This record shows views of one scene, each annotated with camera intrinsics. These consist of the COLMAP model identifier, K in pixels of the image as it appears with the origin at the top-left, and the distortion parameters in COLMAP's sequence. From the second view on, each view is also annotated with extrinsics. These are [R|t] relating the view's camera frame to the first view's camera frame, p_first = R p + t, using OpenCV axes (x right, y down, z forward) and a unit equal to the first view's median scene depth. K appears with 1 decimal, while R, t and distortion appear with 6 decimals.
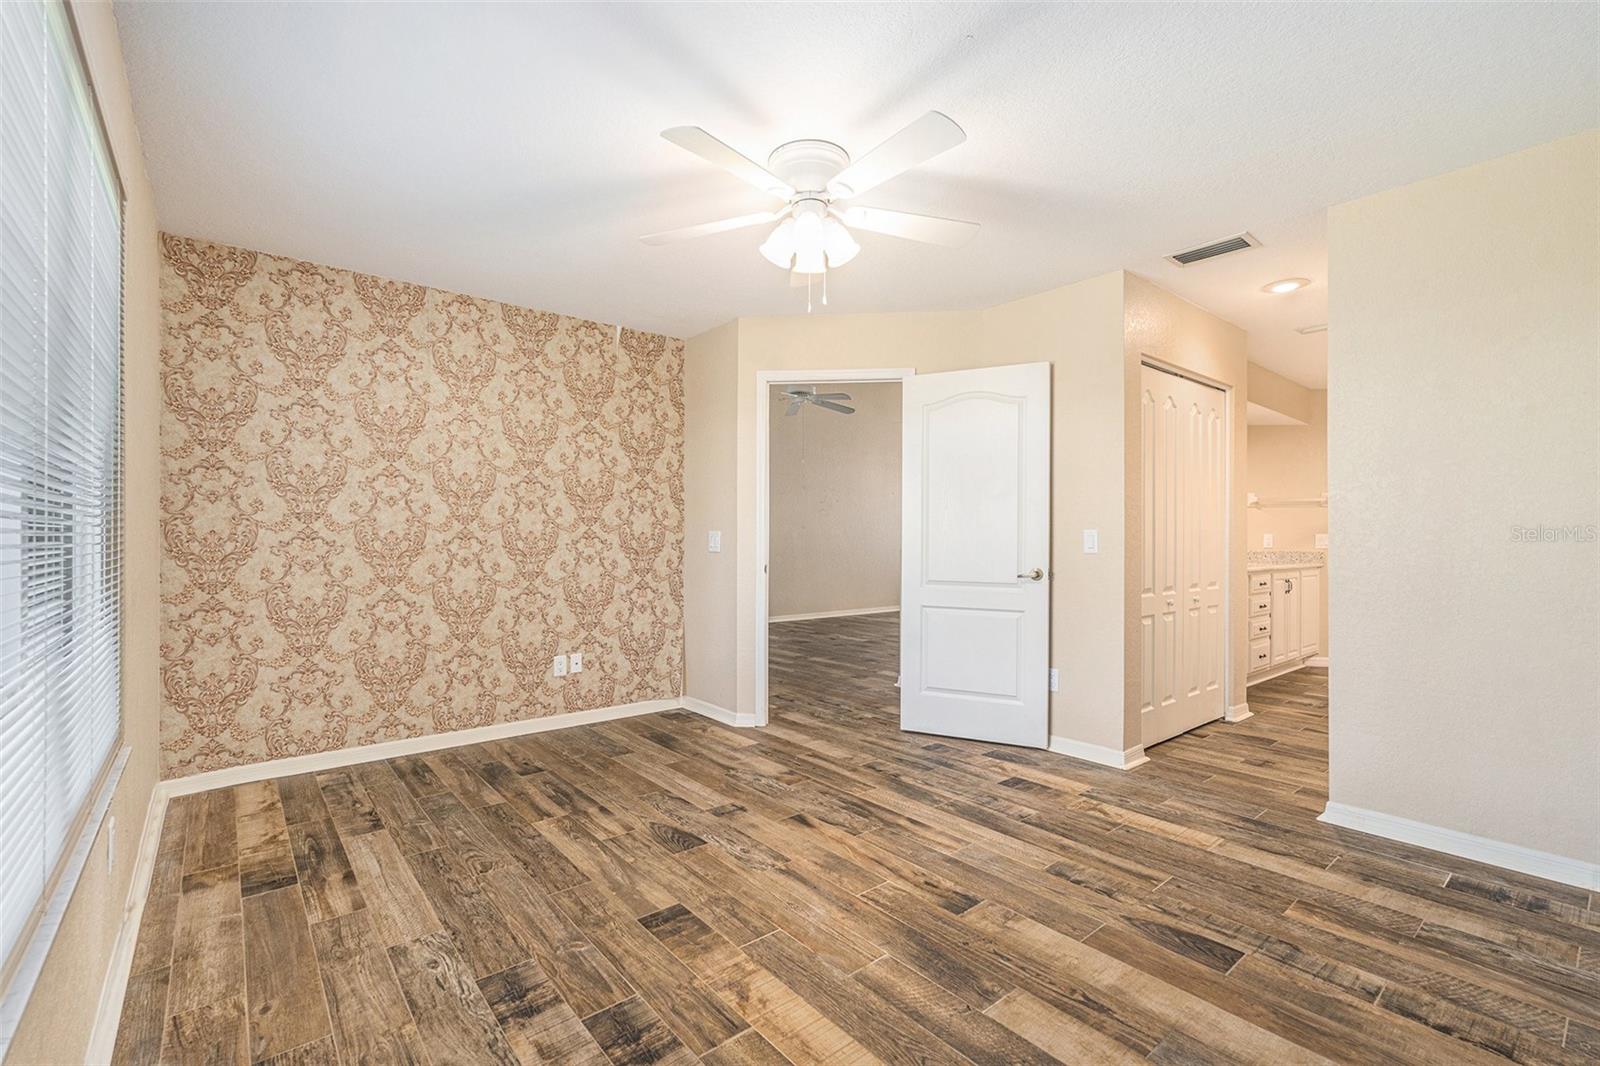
lens RADIAL K [[710.3, 0, 799.3], [0, 710.3, 537.0], [0, 0, 1]] dist [-0.004342, 0.000426]
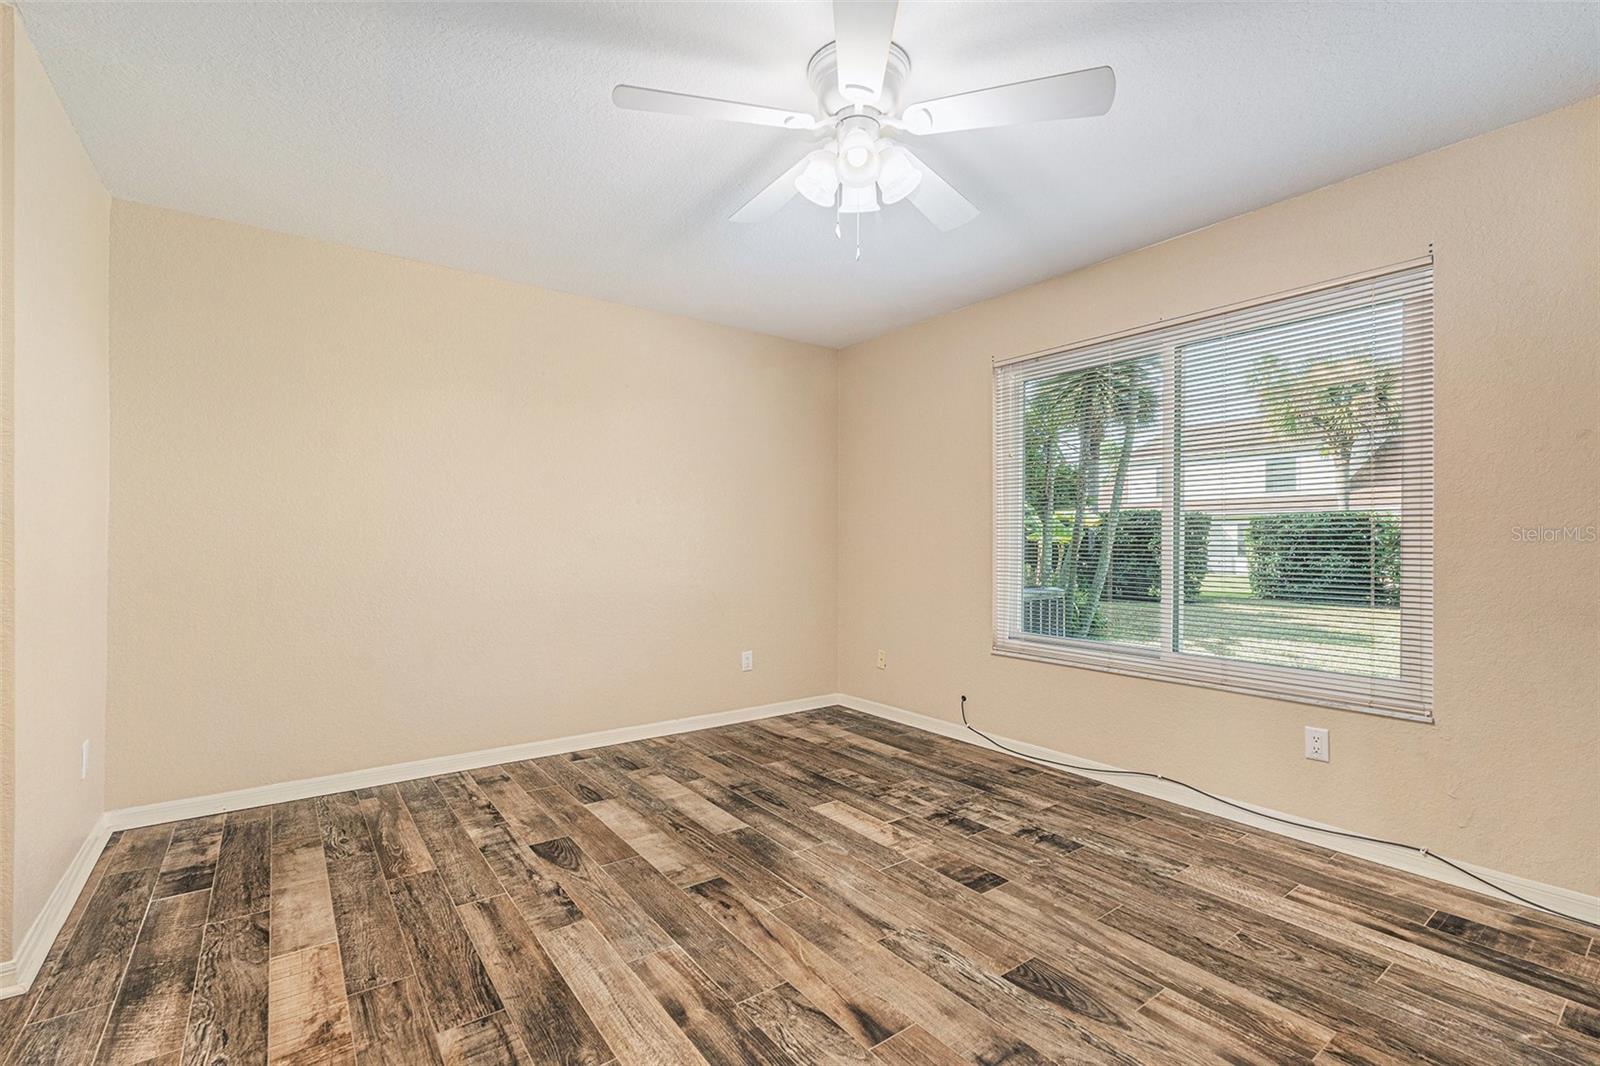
lens RADIAL K [[710.3, 0, 801.0], [0, 710.3, 535.9], [0, 0, 1]] dist [-0.004342, 0.000426]
pose [[-0.998409, -0.005018, 0.056170, 0.033763], [-0.005330, 0.999971, -0.005402, 0.003896], [-0.056141, -0.005692, -0.998407, 1.906769]]
